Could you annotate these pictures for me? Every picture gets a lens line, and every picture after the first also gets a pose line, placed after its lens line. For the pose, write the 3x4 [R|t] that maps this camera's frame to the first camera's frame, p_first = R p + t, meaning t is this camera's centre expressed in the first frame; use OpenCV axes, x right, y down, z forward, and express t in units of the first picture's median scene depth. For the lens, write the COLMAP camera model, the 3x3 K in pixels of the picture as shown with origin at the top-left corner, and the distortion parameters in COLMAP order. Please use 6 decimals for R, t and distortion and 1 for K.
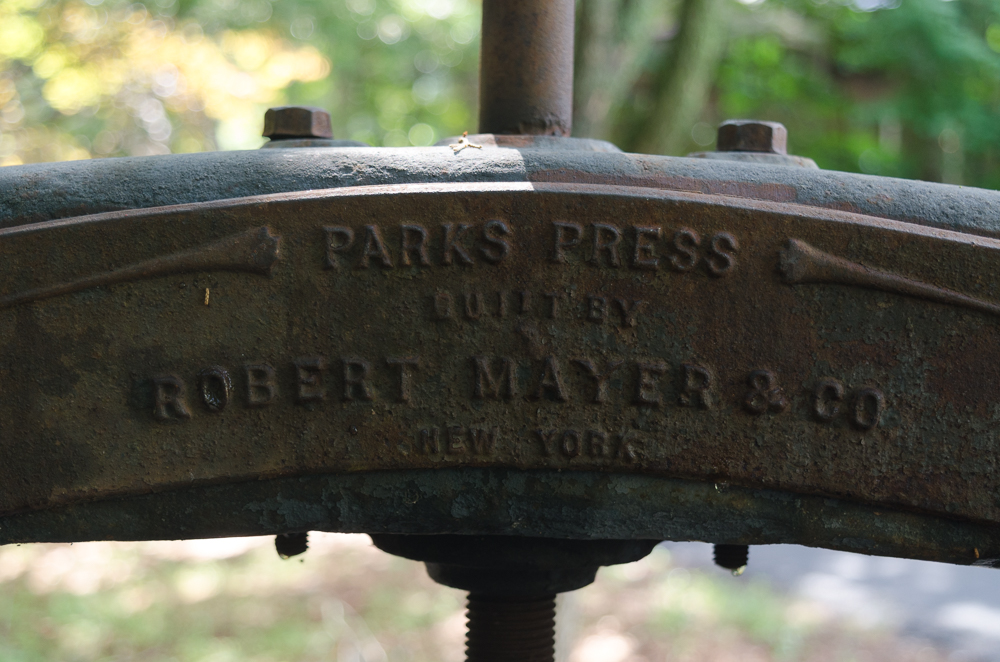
lens RADIAL K [[1720.6, 0, 500.5], [0, 1720.6, 331.1], [0, 0, 1]] dist [0.006913, 0.000000]
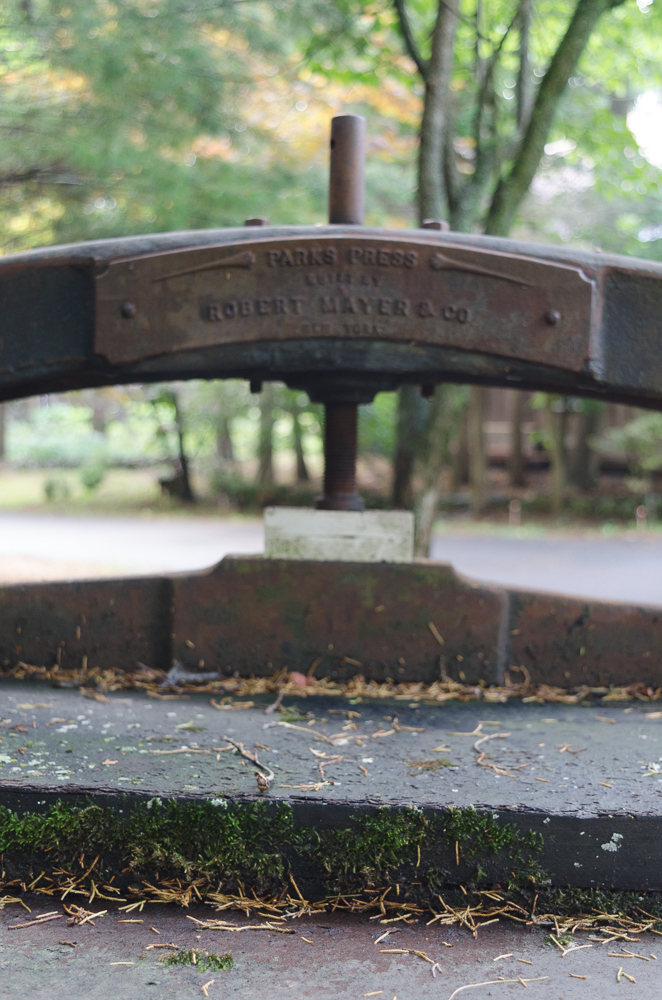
lens RADIAL K [[1313.4, 0, 330.4], [0, 1313.4, 500.0], [0, 0, 1]] dist [0.005752, 0.000000]
pose [[0.999285, -0.005460, -0.037401, 0.075064], [0.005662, 0.999970, 0.005278, 0.334002], [0.037371, -0.005486, 0.999286, -1.139348]]
